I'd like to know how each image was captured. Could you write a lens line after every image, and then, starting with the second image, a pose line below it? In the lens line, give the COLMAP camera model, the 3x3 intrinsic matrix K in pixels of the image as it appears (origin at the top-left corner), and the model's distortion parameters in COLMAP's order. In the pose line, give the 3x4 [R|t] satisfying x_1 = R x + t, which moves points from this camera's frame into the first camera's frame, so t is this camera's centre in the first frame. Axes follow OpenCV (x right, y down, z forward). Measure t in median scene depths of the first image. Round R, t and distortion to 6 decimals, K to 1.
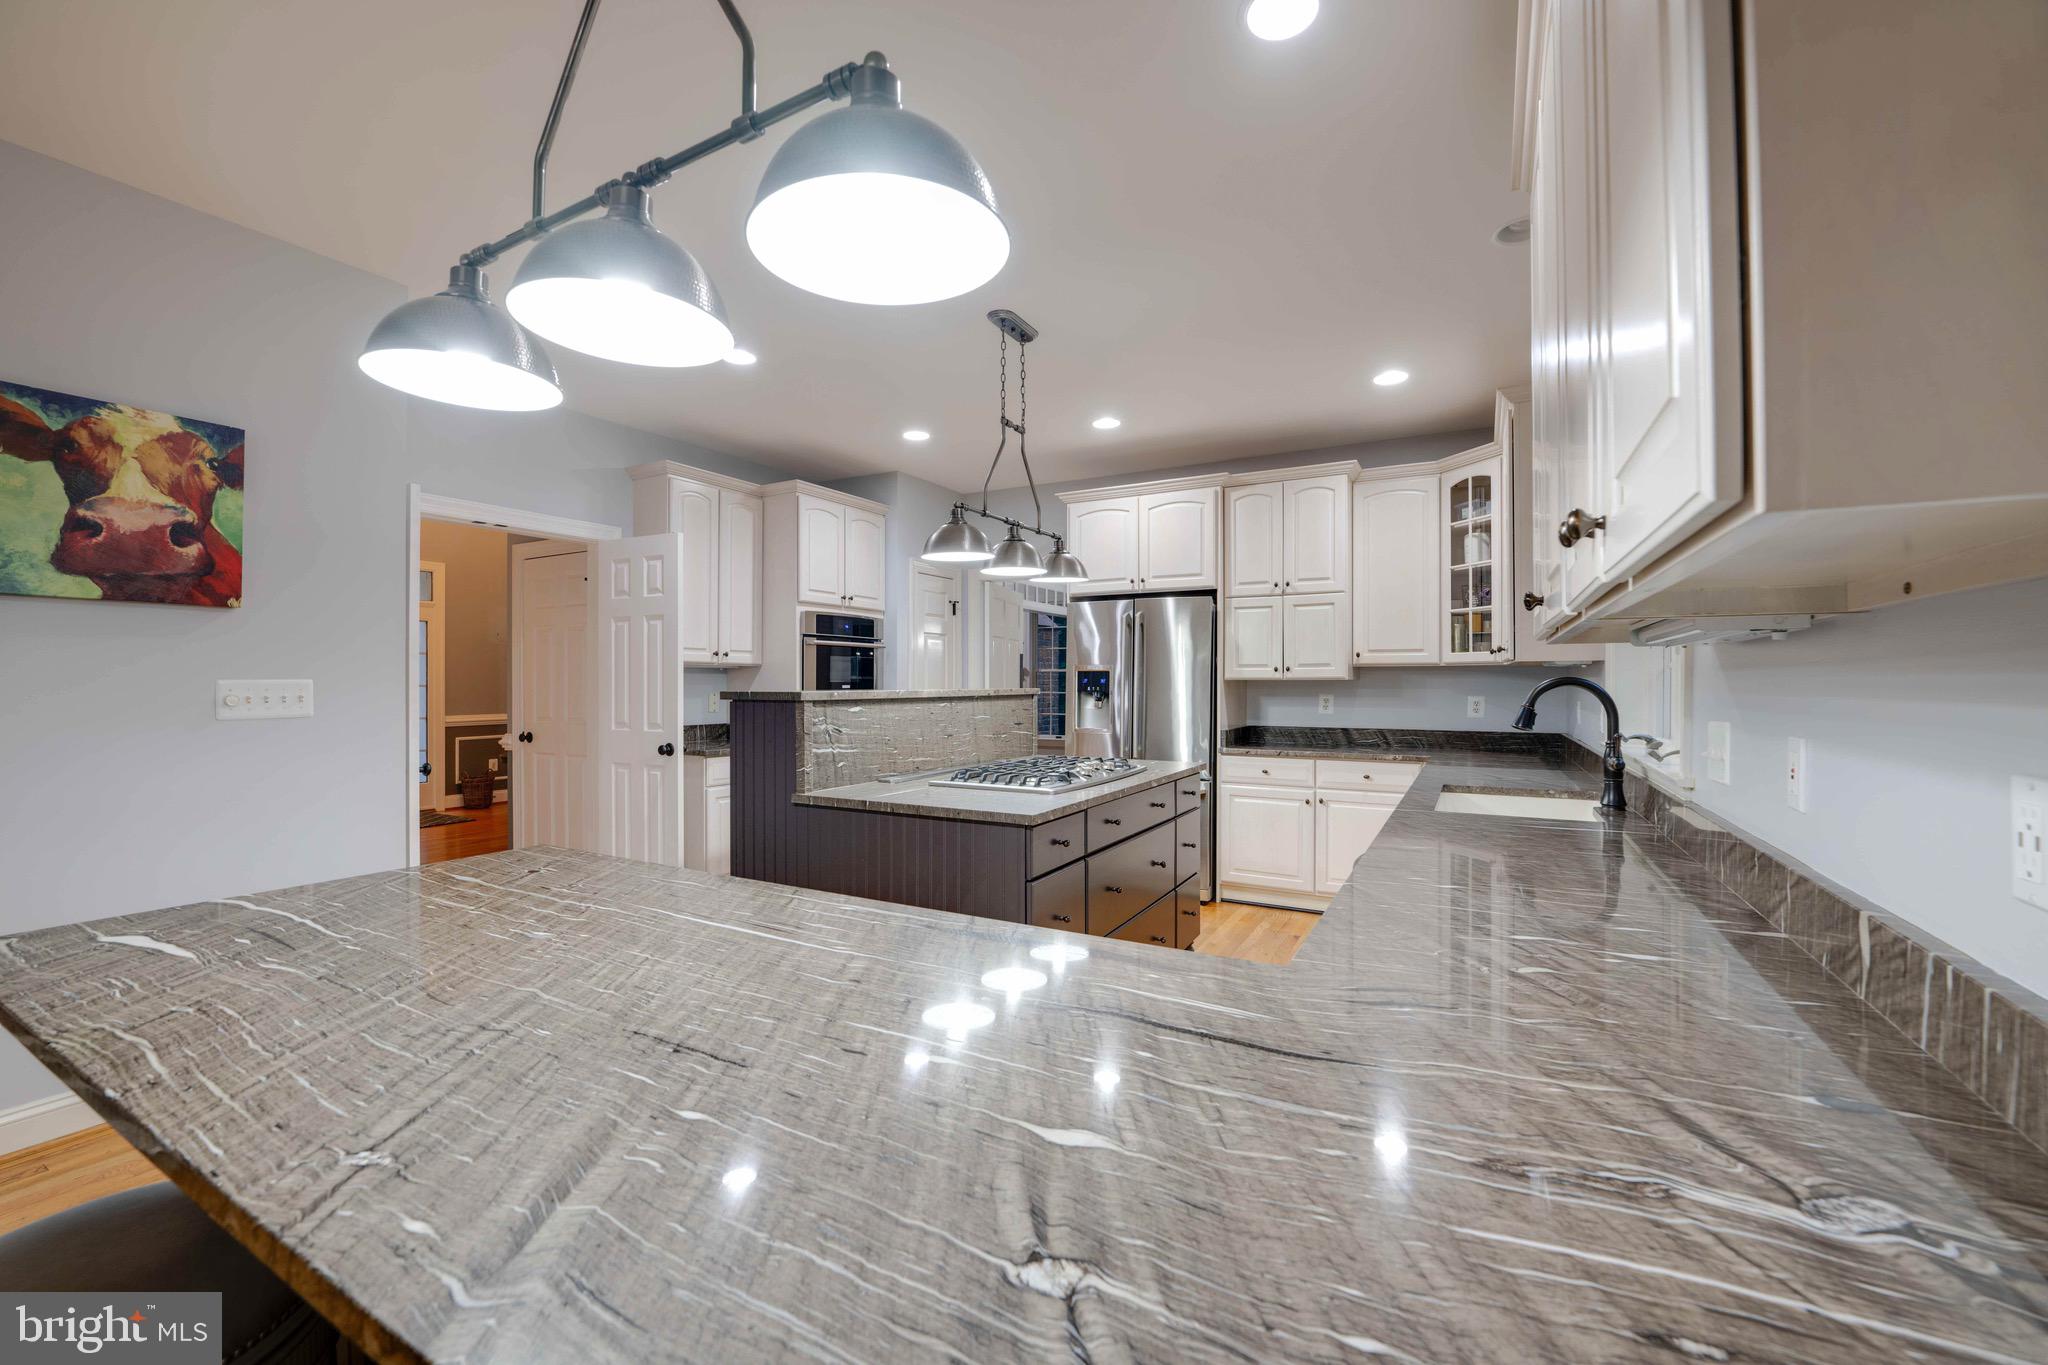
lens RADIAL K [[839.8, 0, 1031.9], [0, 839.8, 682.4], [0, 0, 1]] dist [-0.025758, -0.000287]
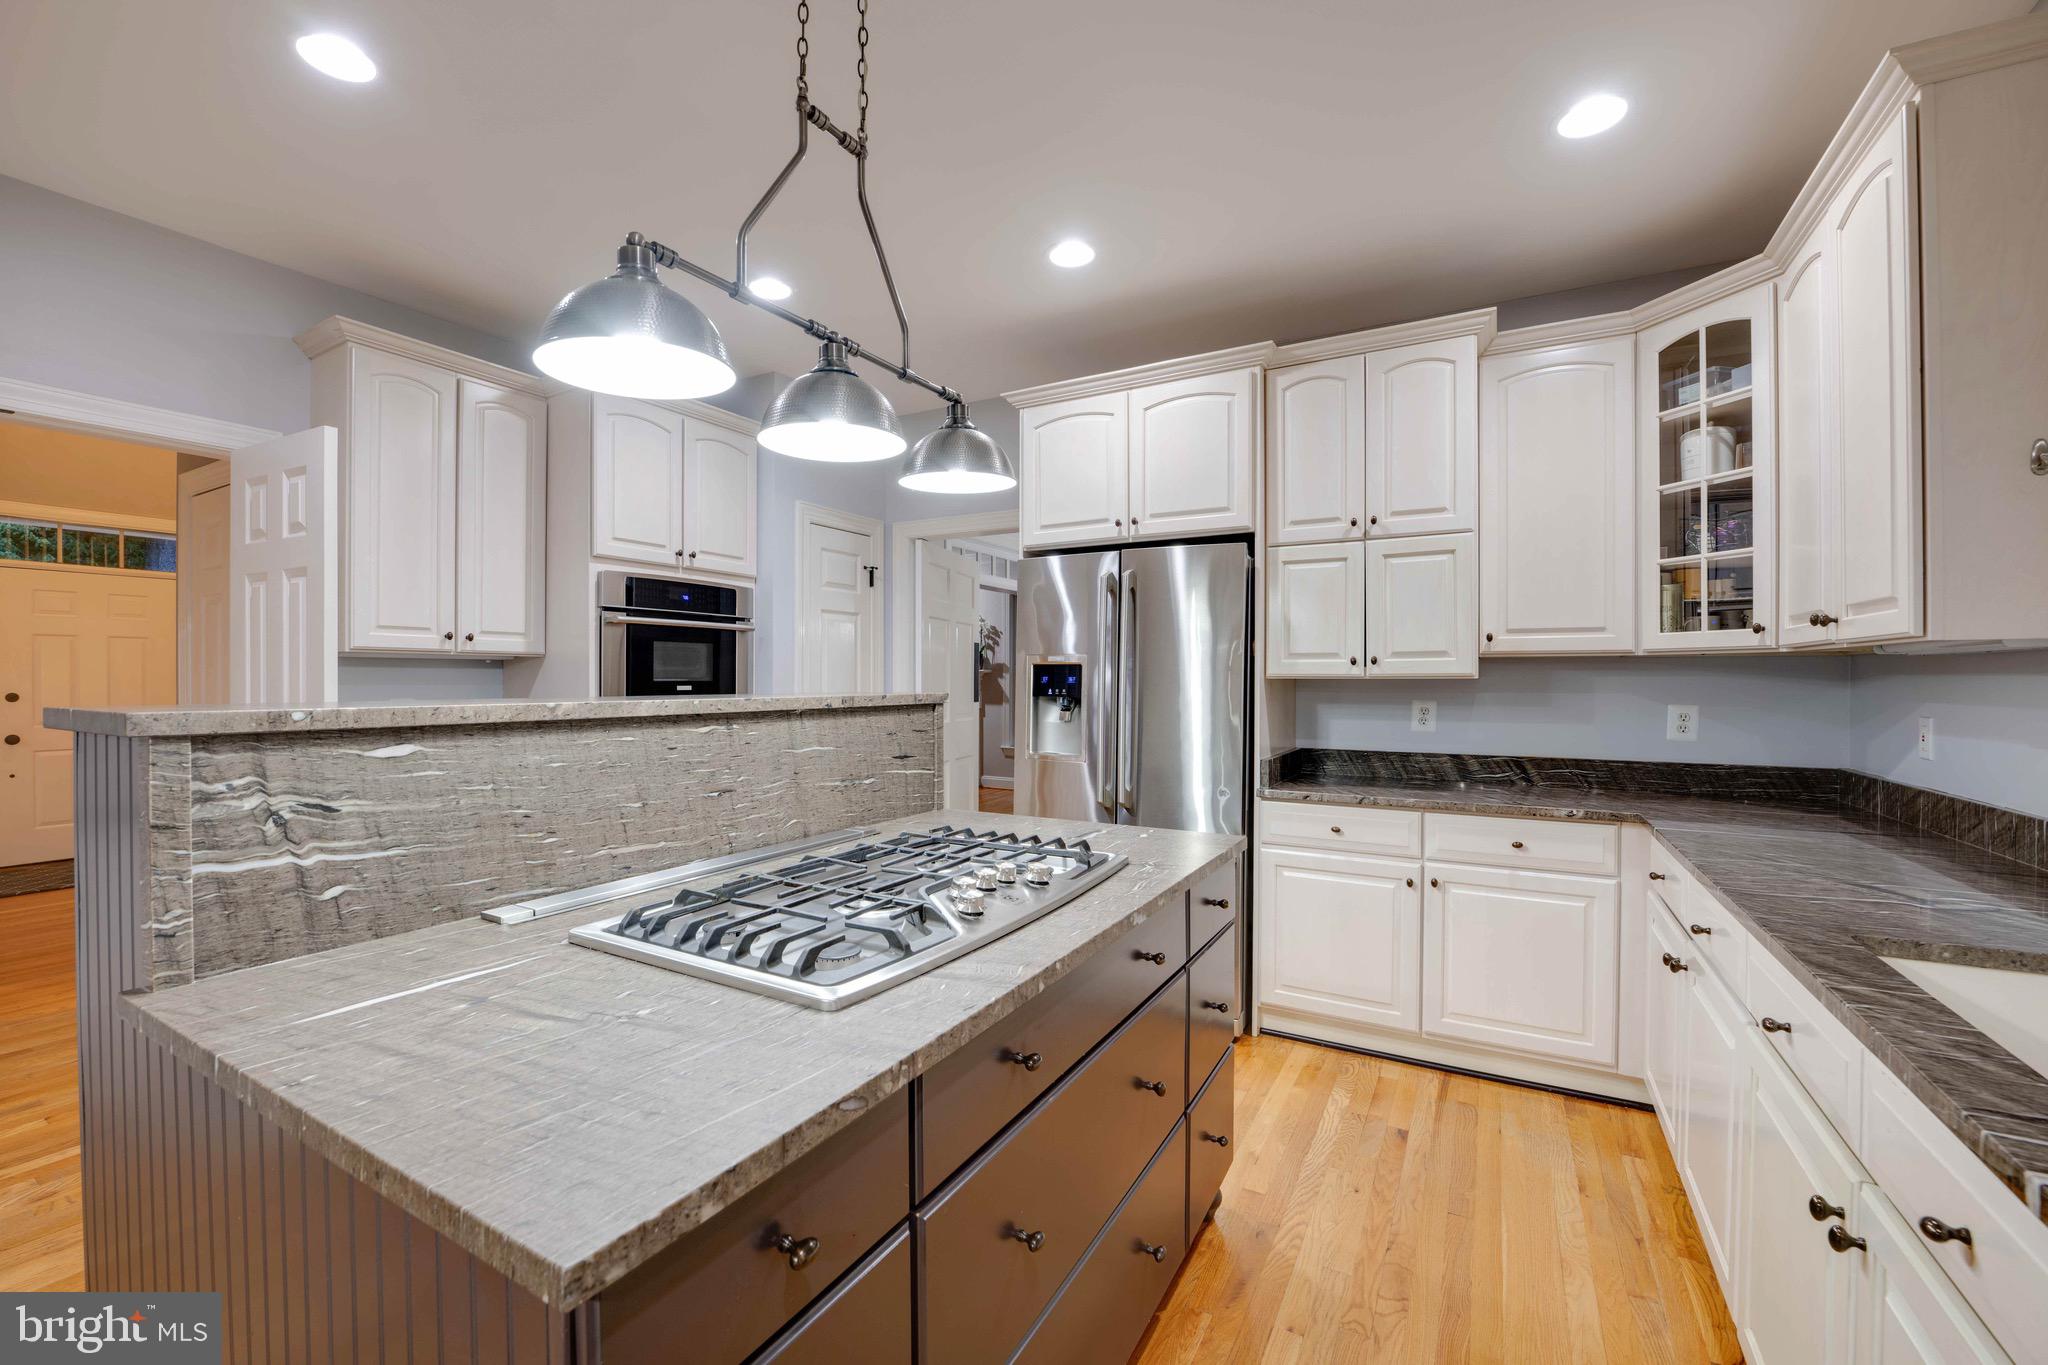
lens RADIAL K [[839.8, 0, 988.5], [0, 839.8, 682.6], [0, 0, 1]] dist [-0.025758, -0.000287]
pose [[0.998188, 0.001518, -0.060153, 0.061790], [-0.001302, 0.999993, 0.003639, -0.001915], [0.060158, -0.003554, 0.998183, 0.372123]]
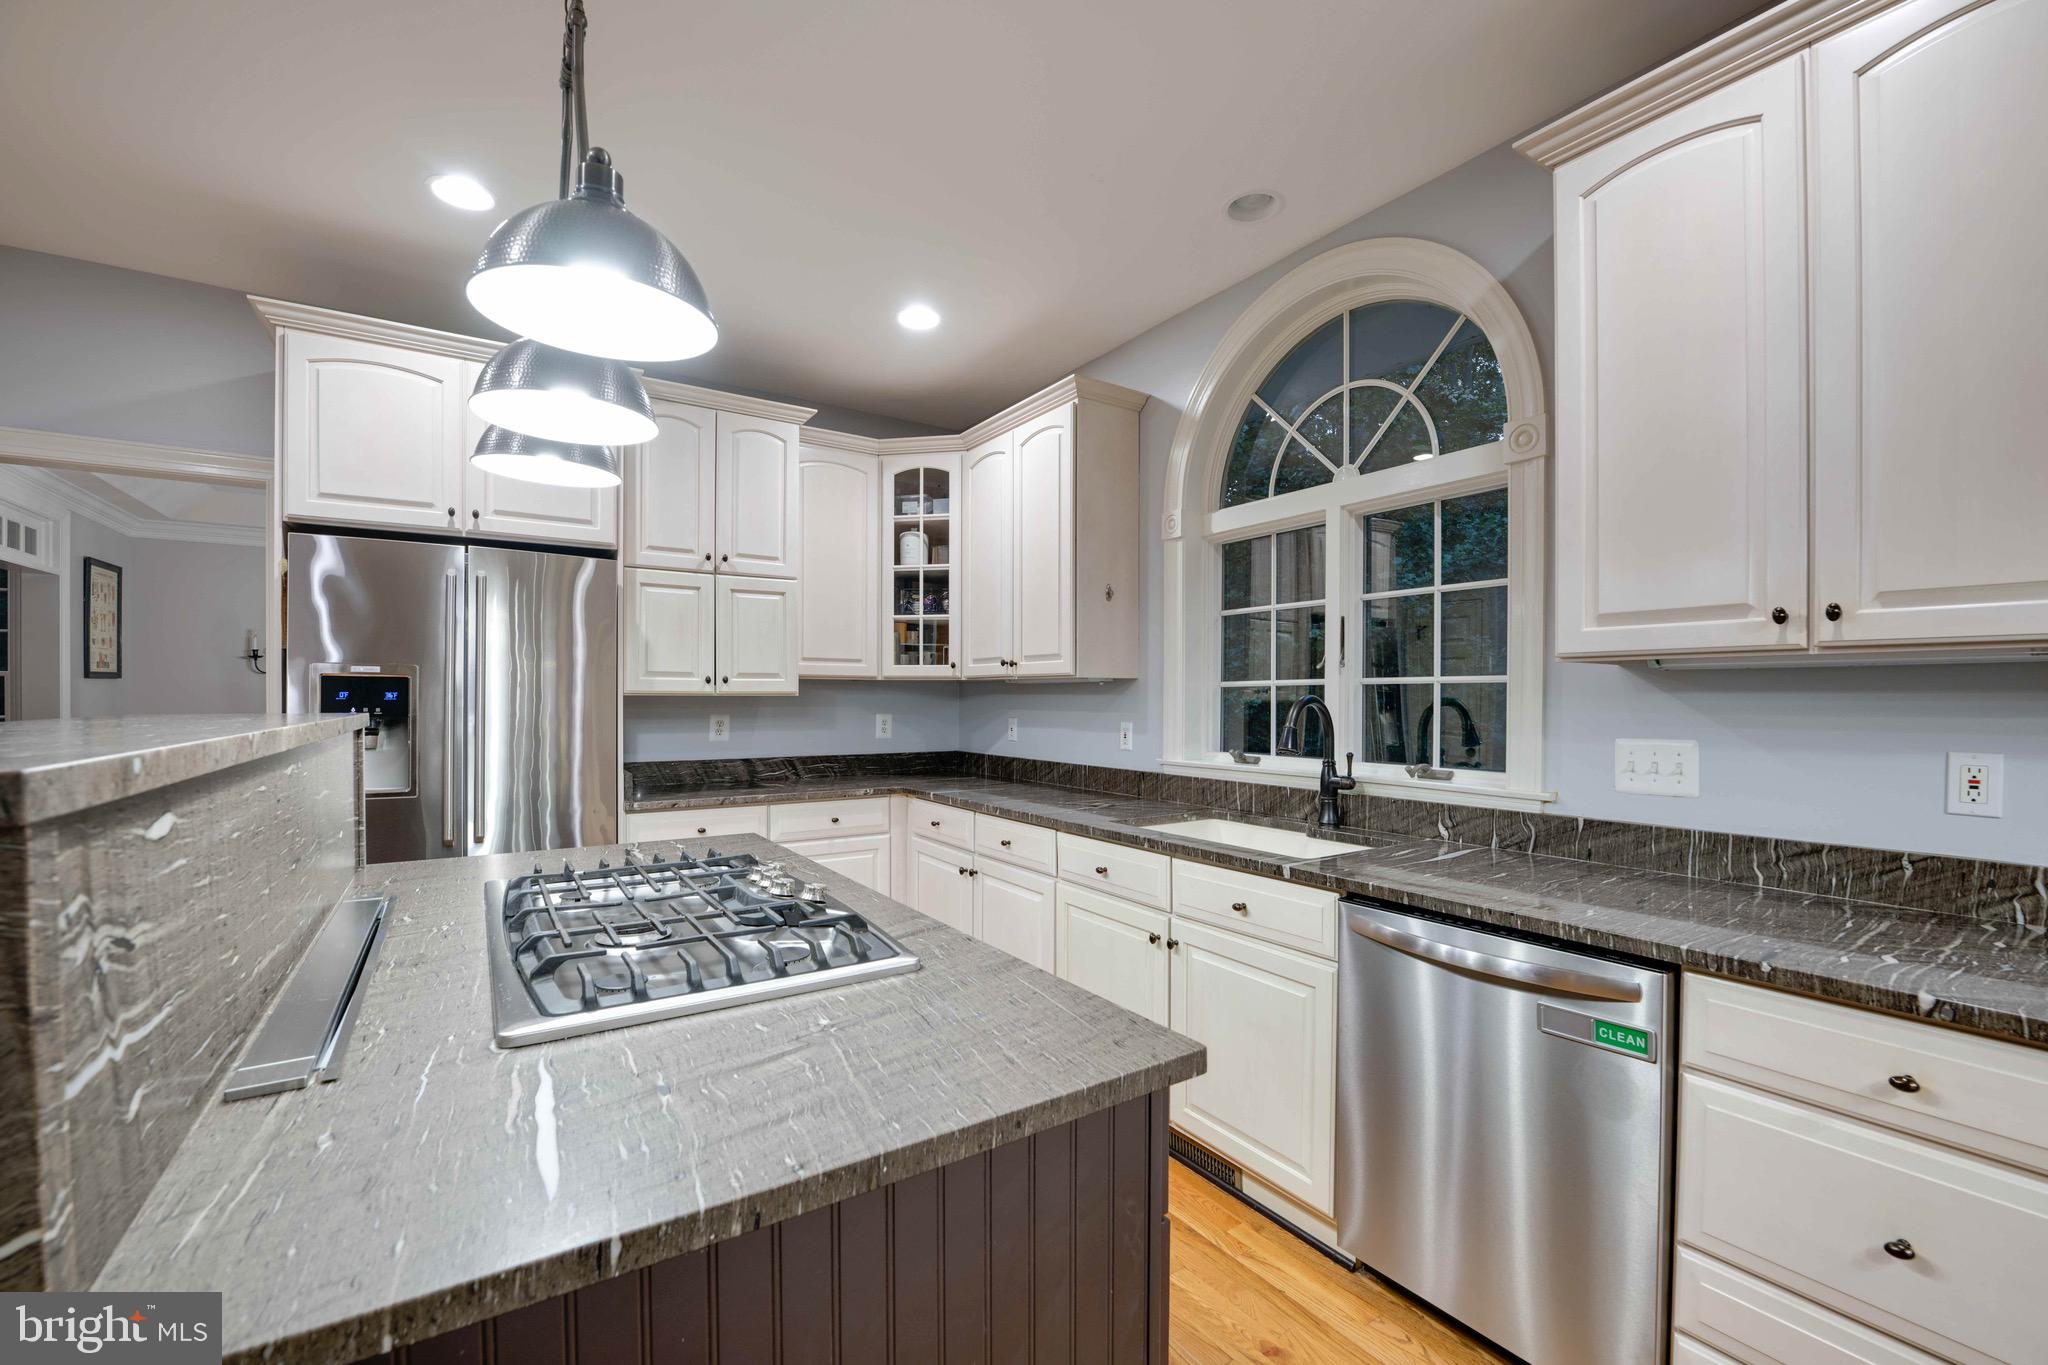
lens RADIAL K [[839.8, 0, 1051.4], [0, 839.8, 709.3], [0, 0, 1]] dist [-0.025758, -0.000287]
pose [[0.476169, -0.010516, 0.879291, -0.178288], [-0.002370, 0.999910, 0.013242, -0.001466], [-0.879351, -0.008389, 0.476101, 0.419056]]
